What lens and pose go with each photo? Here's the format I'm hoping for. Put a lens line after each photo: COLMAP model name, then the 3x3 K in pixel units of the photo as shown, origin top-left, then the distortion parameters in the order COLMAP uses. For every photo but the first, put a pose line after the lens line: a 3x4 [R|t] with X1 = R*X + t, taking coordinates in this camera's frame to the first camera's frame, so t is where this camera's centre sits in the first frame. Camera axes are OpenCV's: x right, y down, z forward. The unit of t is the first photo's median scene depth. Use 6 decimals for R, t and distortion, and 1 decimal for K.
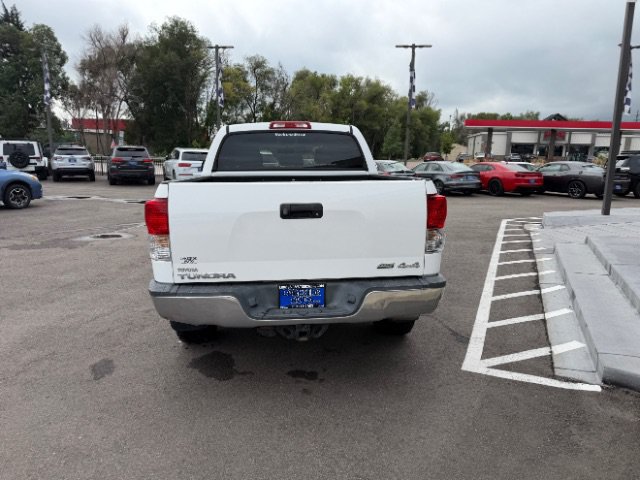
lens RADIAL K [[451.9, 0, 318.6], [0, 451.9, 241.8], [0, 0, 1]] dist [0.027394, -0.036864]
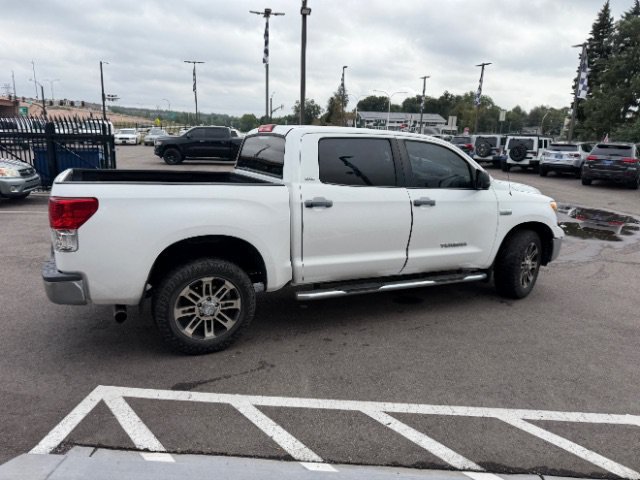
lens RADIAL K [[451.9, 0, 318.8], [0, 451.9, 238.2], [0, 0, 1]] dist [0.027394, -0.036864]
pose [[0.349833, 0.207302, -0.913588, 0.215809], [-0.202040, 0.968955, 0.142500, -0.042174], [0.914766, 0.134730, 0.380856, 0.170010]]
